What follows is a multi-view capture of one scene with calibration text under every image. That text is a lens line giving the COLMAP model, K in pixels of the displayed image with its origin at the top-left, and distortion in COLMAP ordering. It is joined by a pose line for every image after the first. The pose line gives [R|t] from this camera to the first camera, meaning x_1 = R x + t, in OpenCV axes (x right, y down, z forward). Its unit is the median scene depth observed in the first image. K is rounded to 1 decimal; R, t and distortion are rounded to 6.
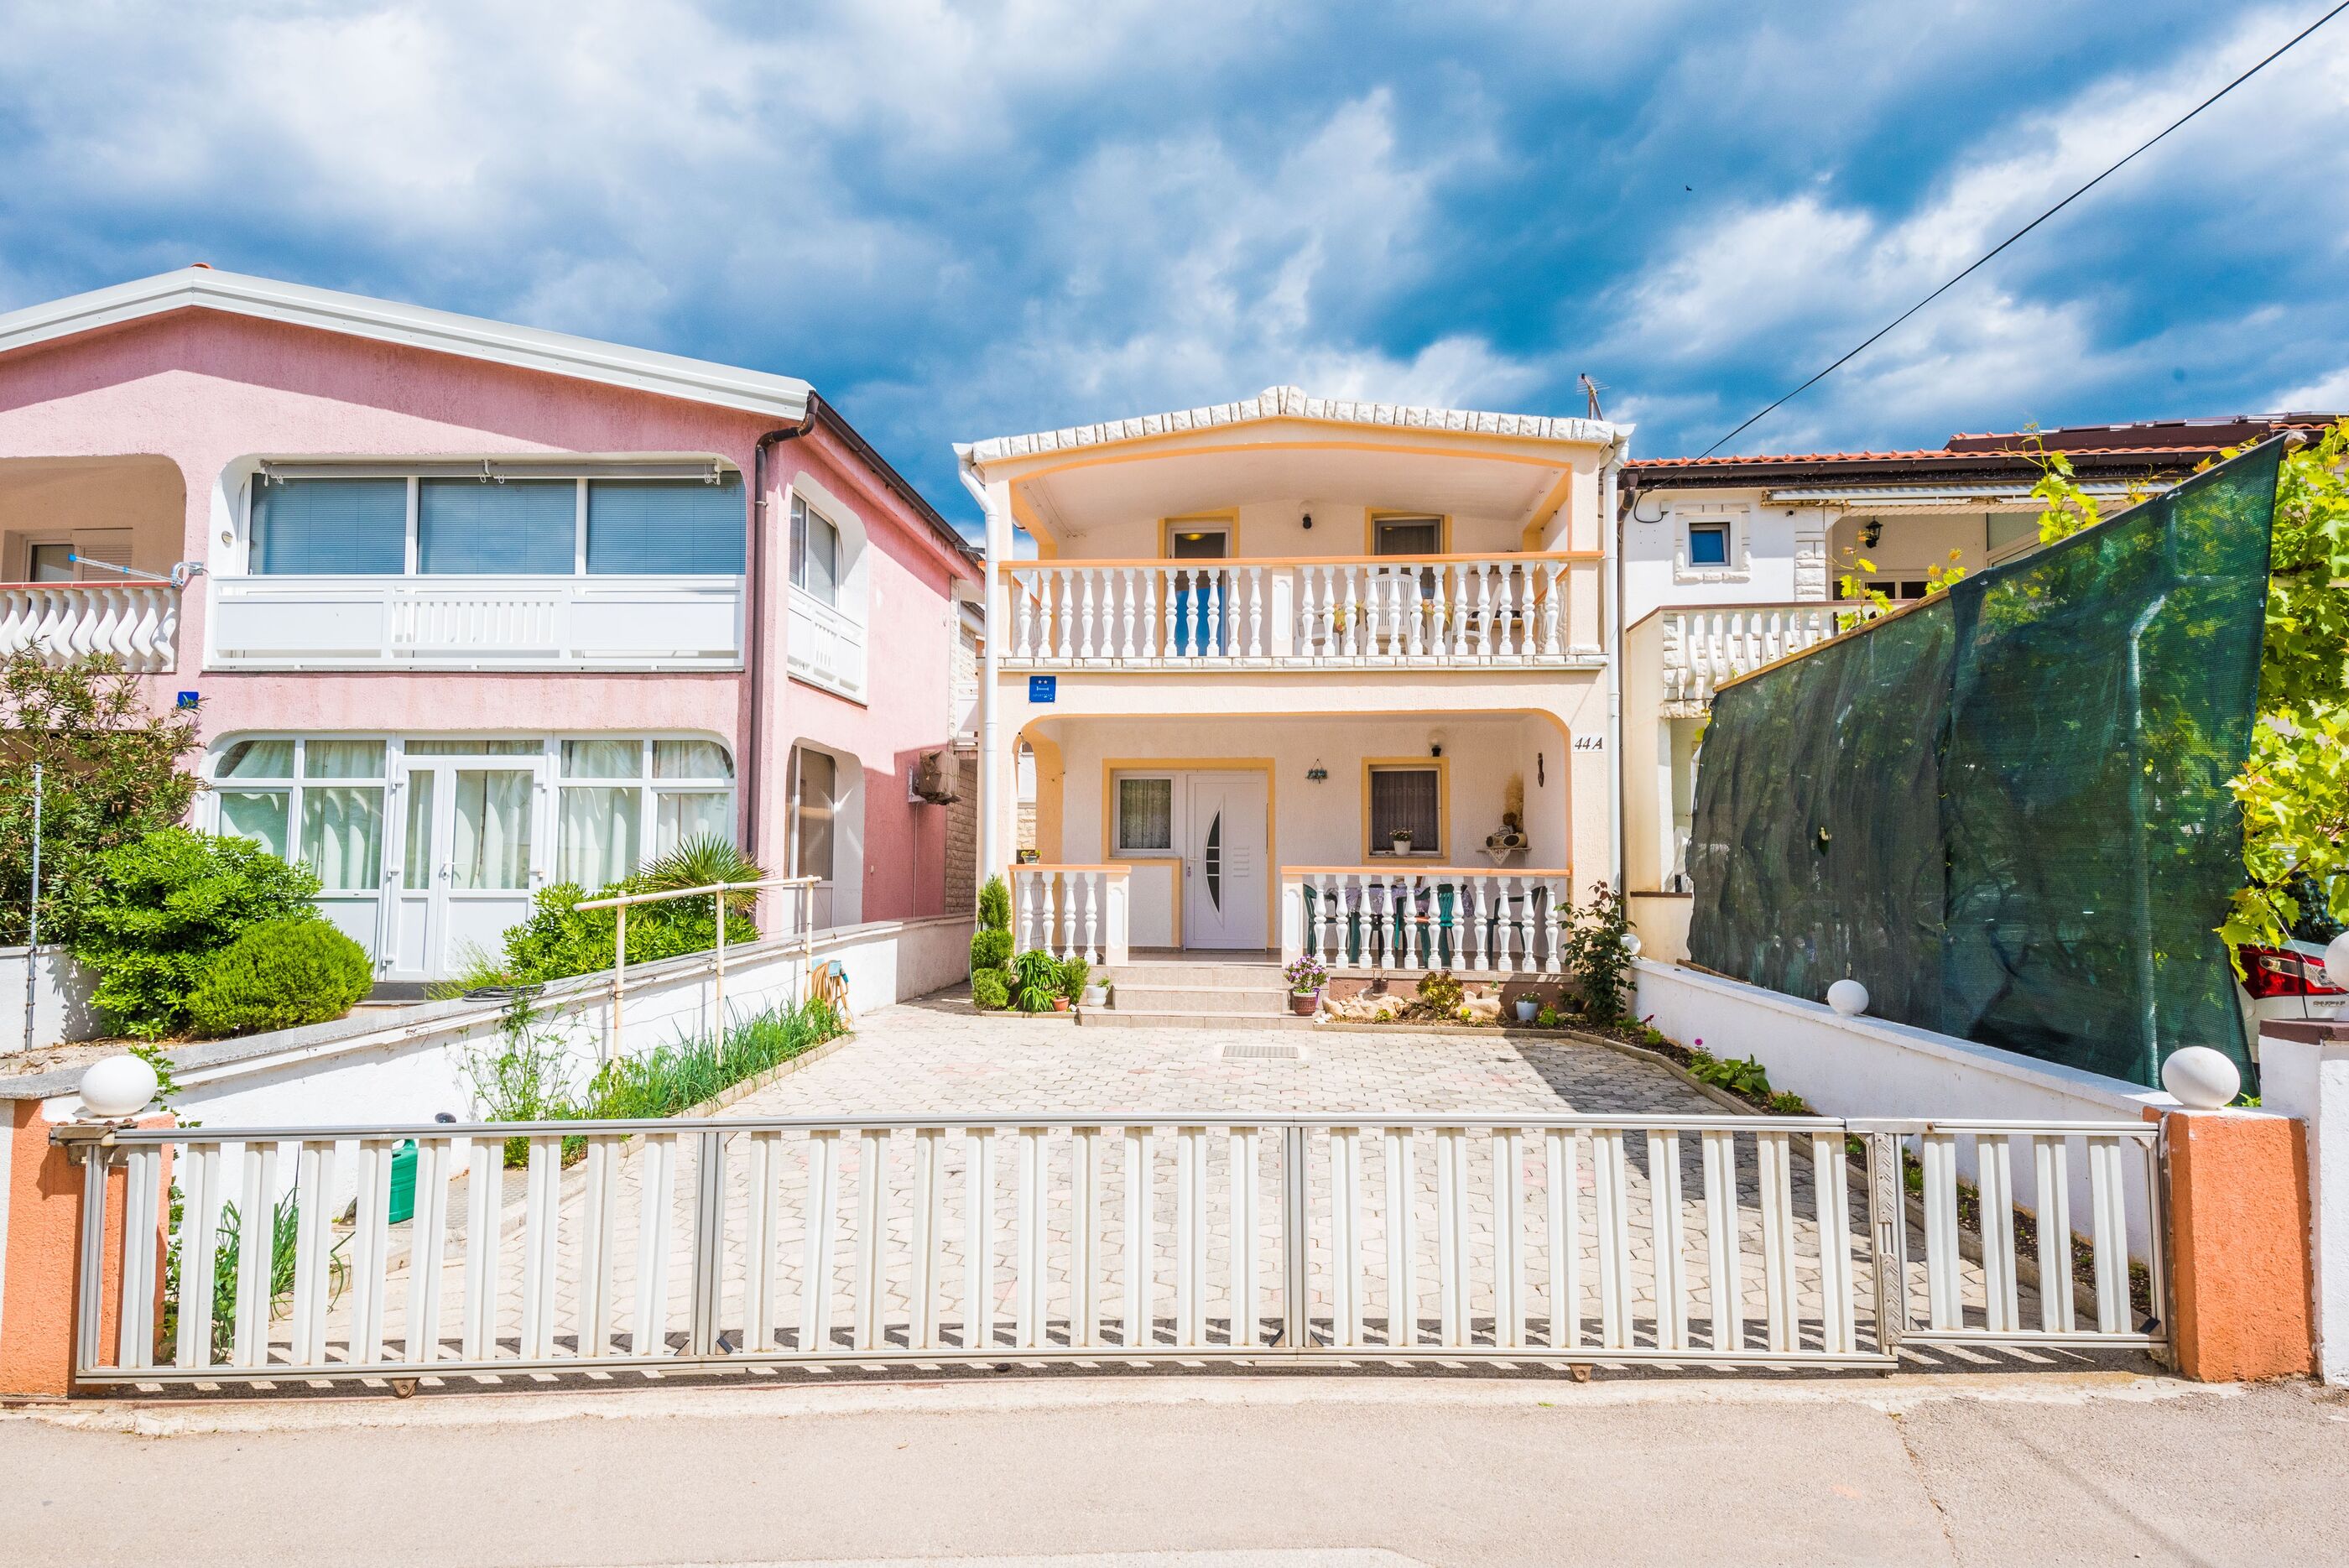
lens RADIAL K [[1360.9, 0, 1183.3], [0, 1360.9, 817.5], [0, 0, 1]] dist [0.135290, -0.100801]
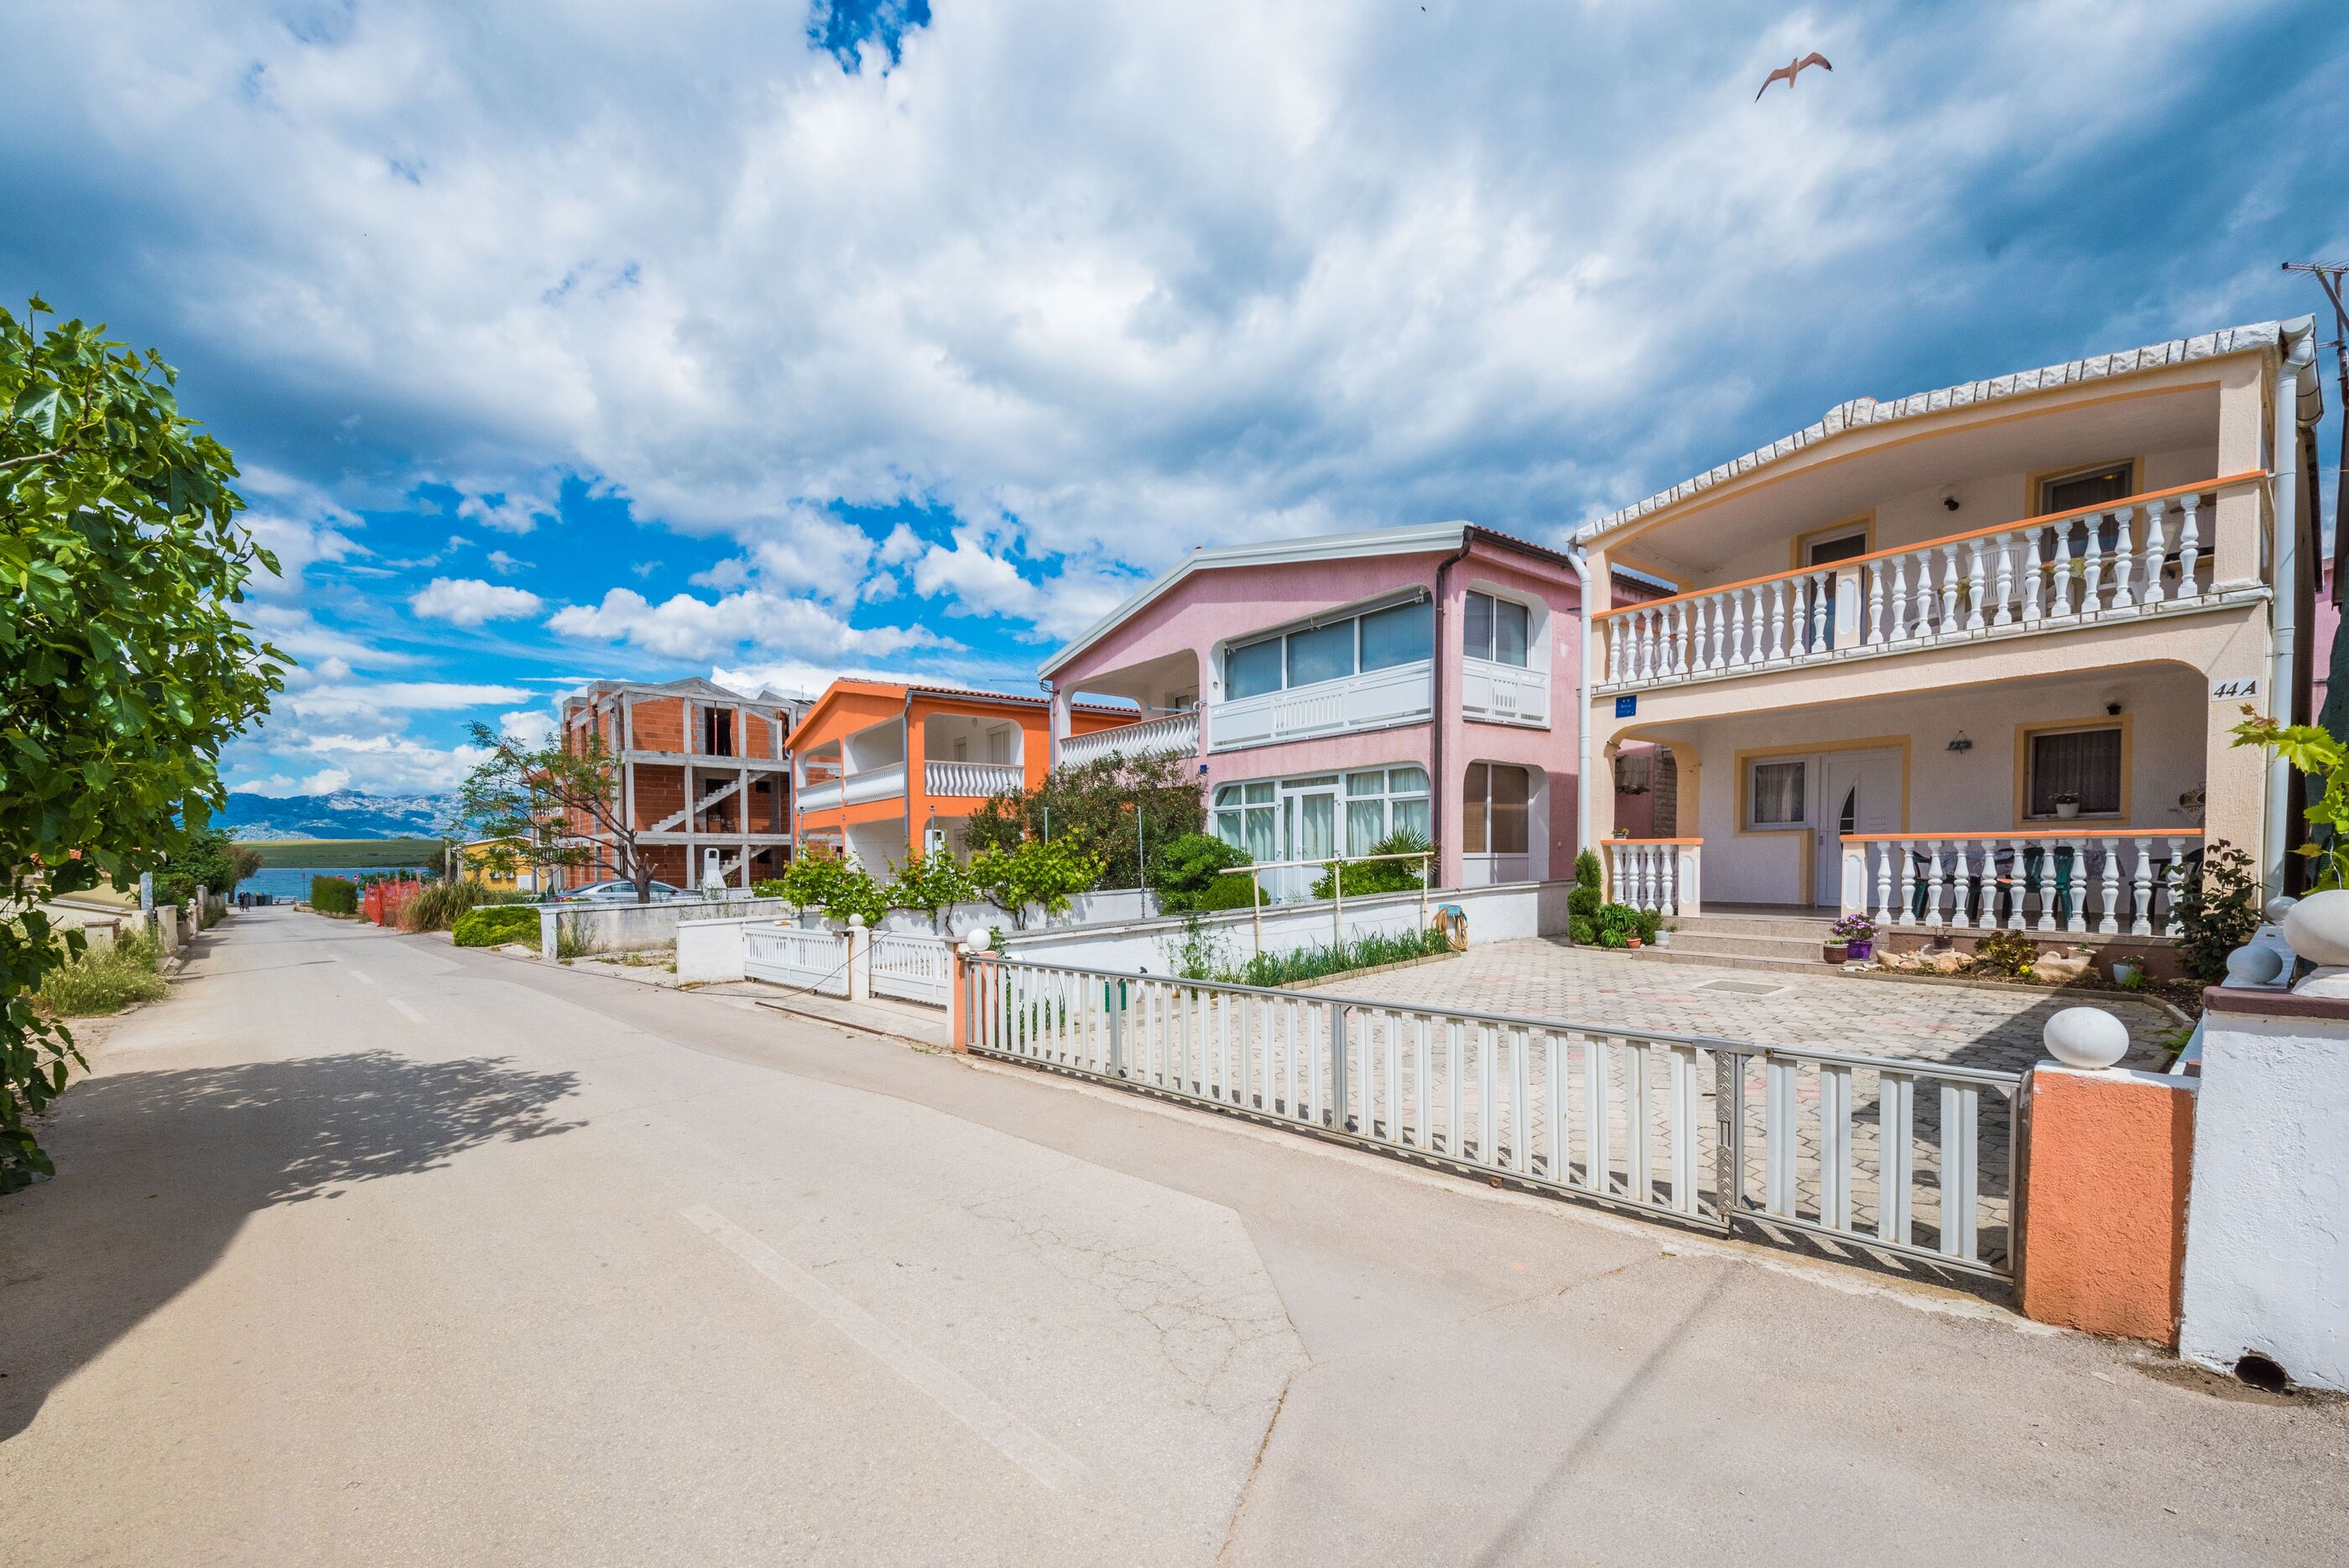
lens RADIAL K [[985.6, 0, 1174.1], [0, 985.6, 904.6], [0, 0, 1]] dist [0.000070, -0.000613]
pose [[0.658175, 0.021391, -0.752561, 0.331786], [0.053421, 0.995750, 0.075024, 0.002036], [0.750968, -0.089582, 0.654234, 0.031491]]
